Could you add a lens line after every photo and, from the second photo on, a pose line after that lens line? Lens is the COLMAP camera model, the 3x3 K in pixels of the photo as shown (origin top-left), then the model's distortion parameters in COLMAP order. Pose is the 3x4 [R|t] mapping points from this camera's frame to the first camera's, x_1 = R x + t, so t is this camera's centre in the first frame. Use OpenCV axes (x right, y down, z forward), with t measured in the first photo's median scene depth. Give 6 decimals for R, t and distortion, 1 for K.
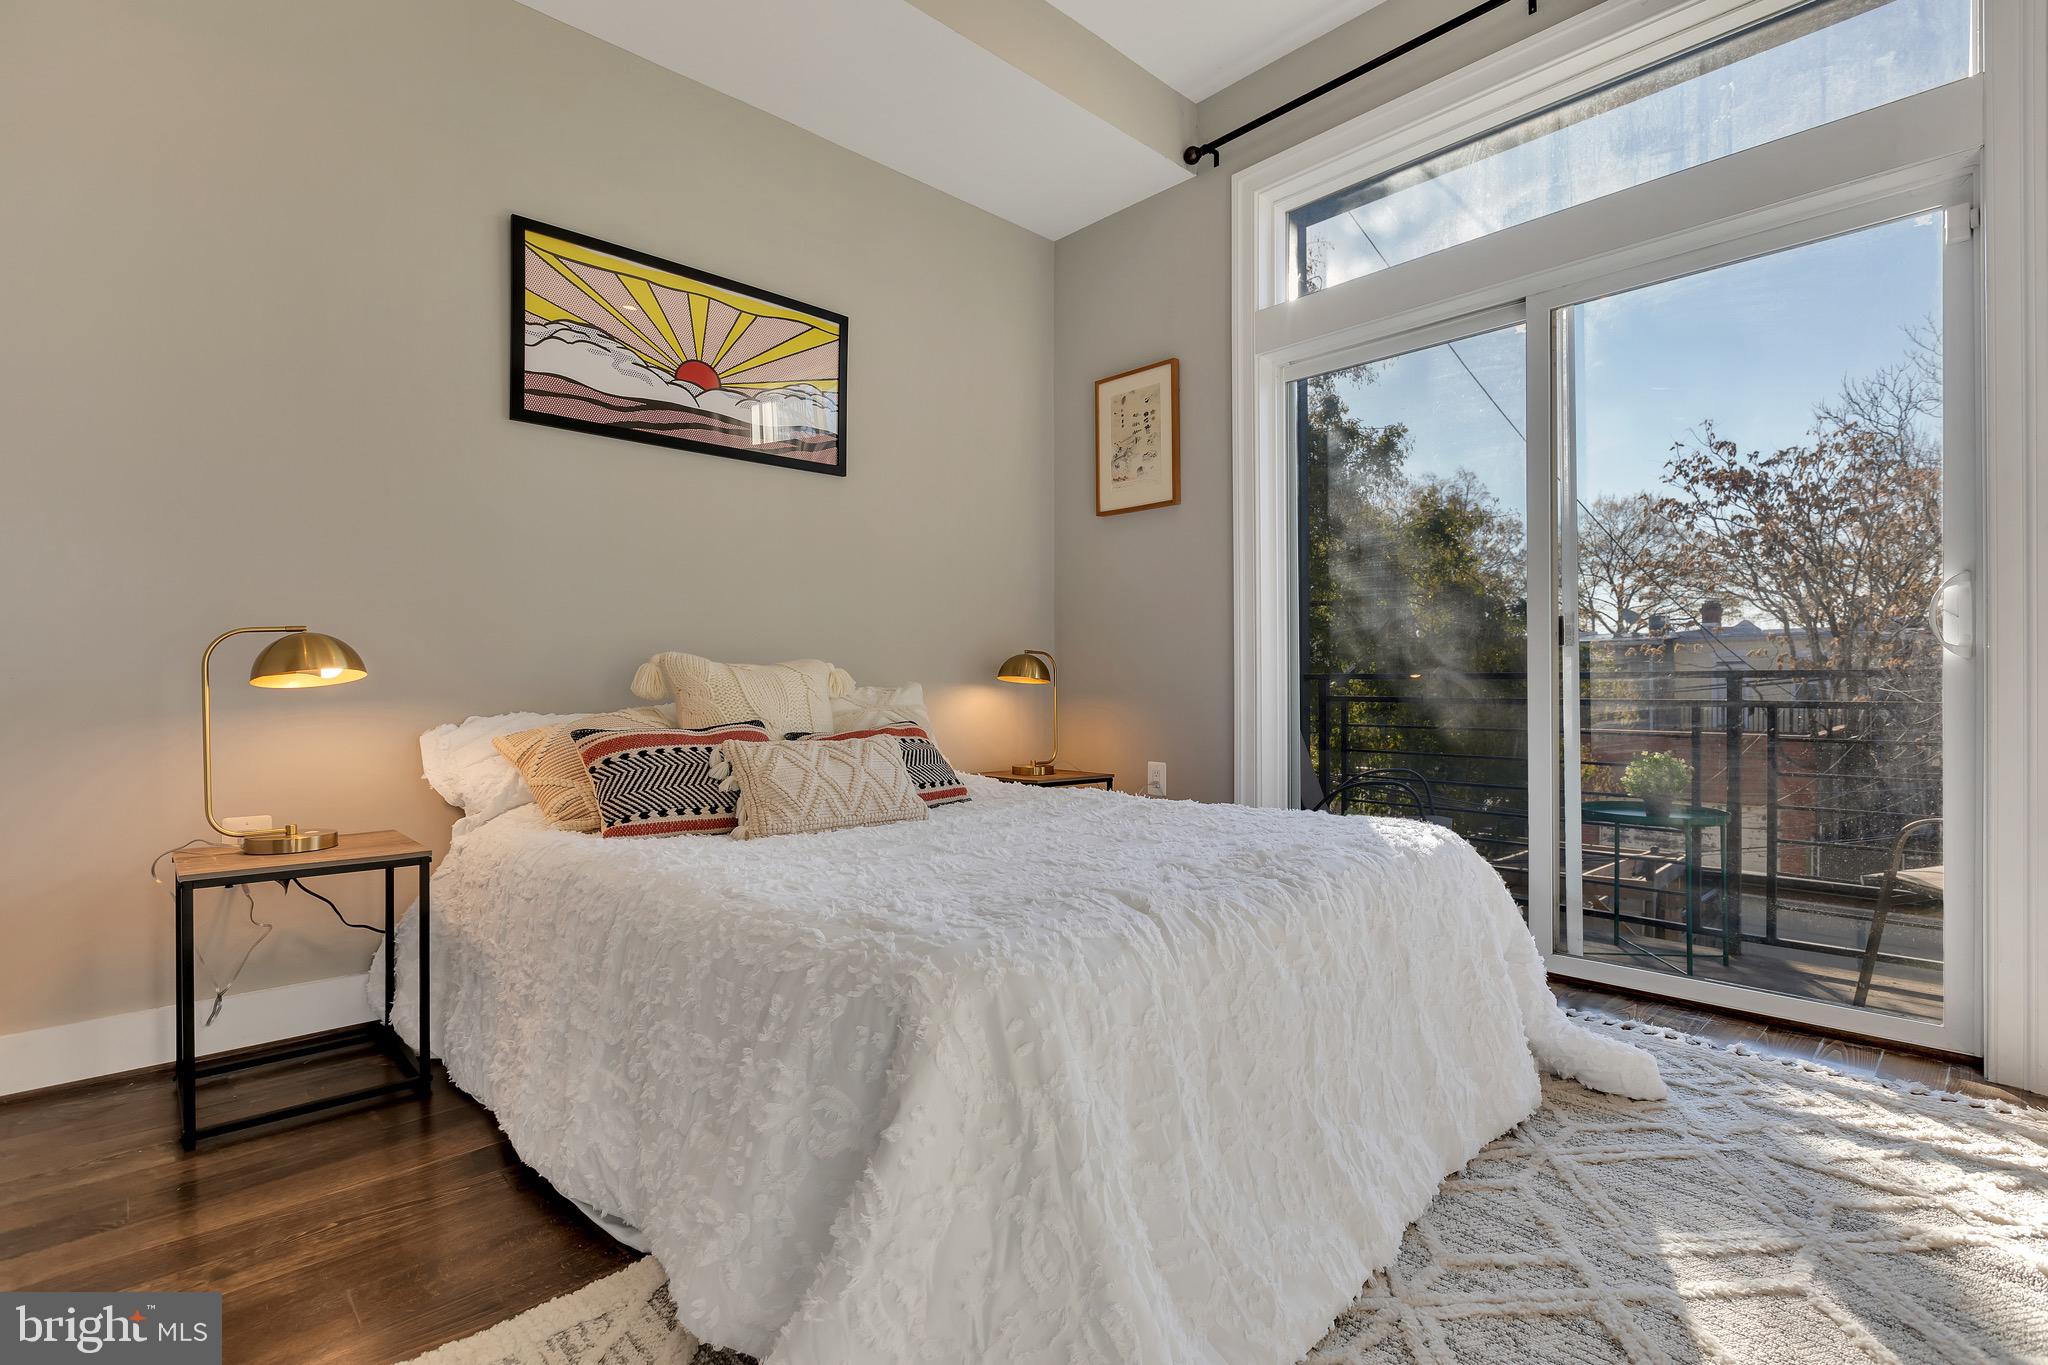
lens RADIAL K [[949.3, 0, 1007.8], [0, 949.3, 682.1], [0, 0, 1]] dist [-0.004481, 0.000431]
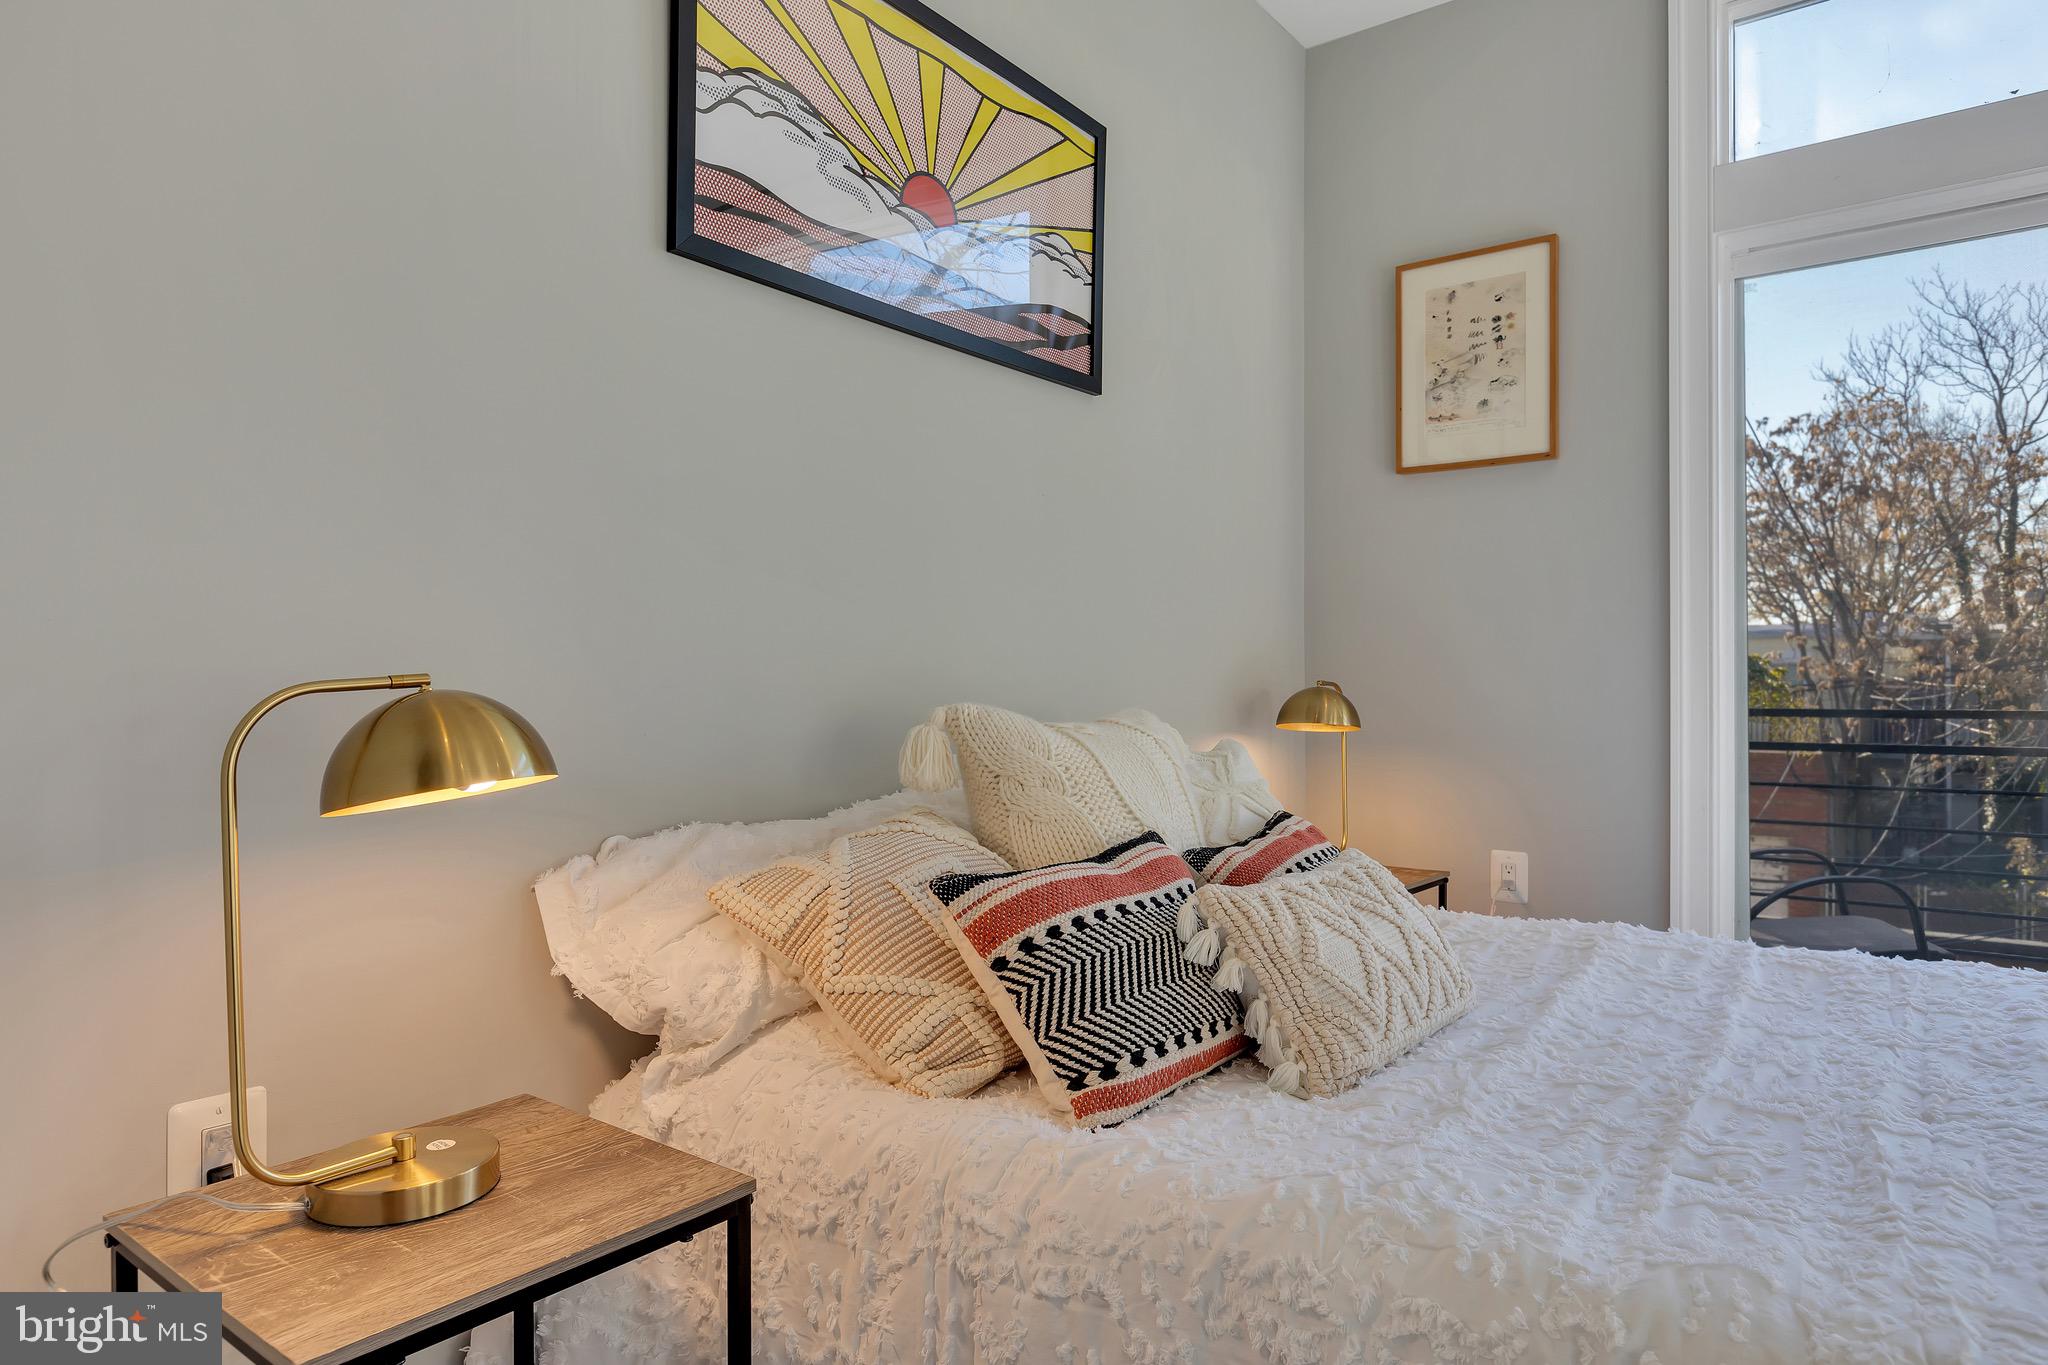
lens RADIAL K [[1229.6, 0, 1031.8], [0, 1229.6, 700.9], [0, 0, 1]] dist [-0.009489, 0.002859]
pose [[0.986283, -0.001449, 0.165058, -0.303224], [-0.000612, 0.999922, 0.012438, -0.029736], [-0.165063, -0.012369, 0.986205, 0.213893]]
